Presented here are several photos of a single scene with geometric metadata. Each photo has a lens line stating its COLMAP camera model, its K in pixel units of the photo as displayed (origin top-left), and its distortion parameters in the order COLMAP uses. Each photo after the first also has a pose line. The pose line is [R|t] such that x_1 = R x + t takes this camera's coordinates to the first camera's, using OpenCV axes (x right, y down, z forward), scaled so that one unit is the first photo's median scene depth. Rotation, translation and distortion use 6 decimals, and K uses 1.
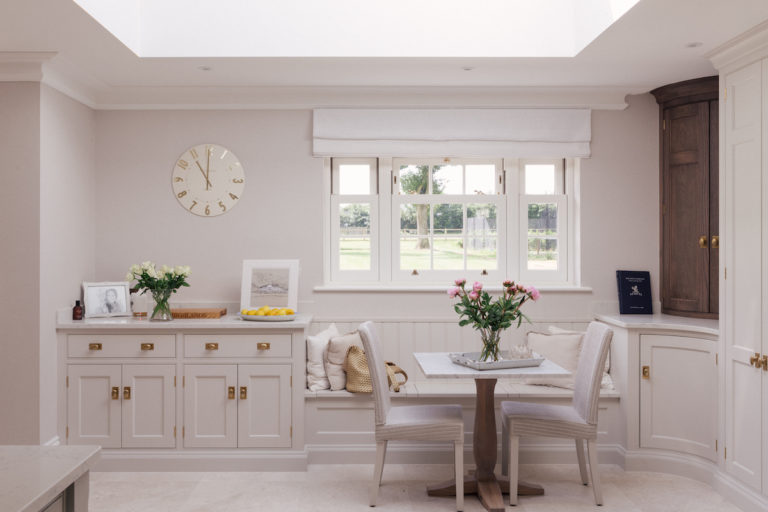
lens RADIAL K [[708.1, 0, 384.0], [0, 708.1, 256.0], [0, 0, 1]] dist [0.002931, -0.001306]
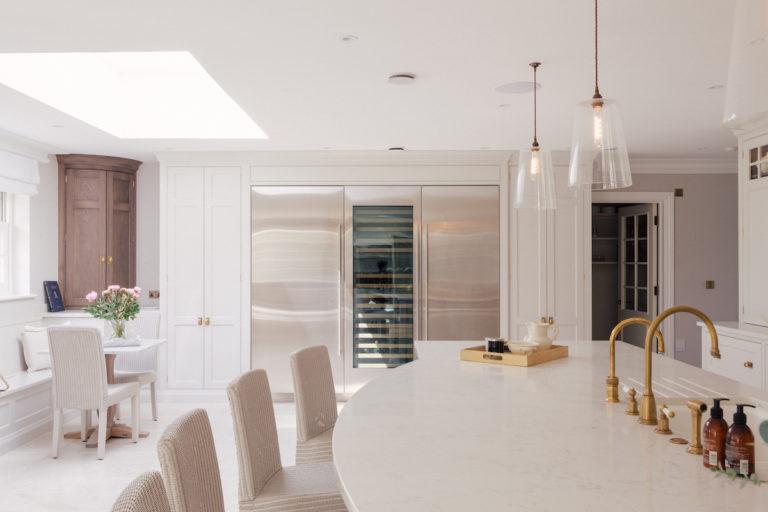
lens RADIAL K [[708.1, 0, 384.0], [0, 708.1, 256.0], [0, 0, 1]] dist [0.002931, -0.001306]
pose [[0.042155, 0.008169, 0.999078, -1.035484], [0.022040, 0.999716, -0.009104, -0.001239], [-0.998868, 0.022404, 0.041963, 0.303730]]
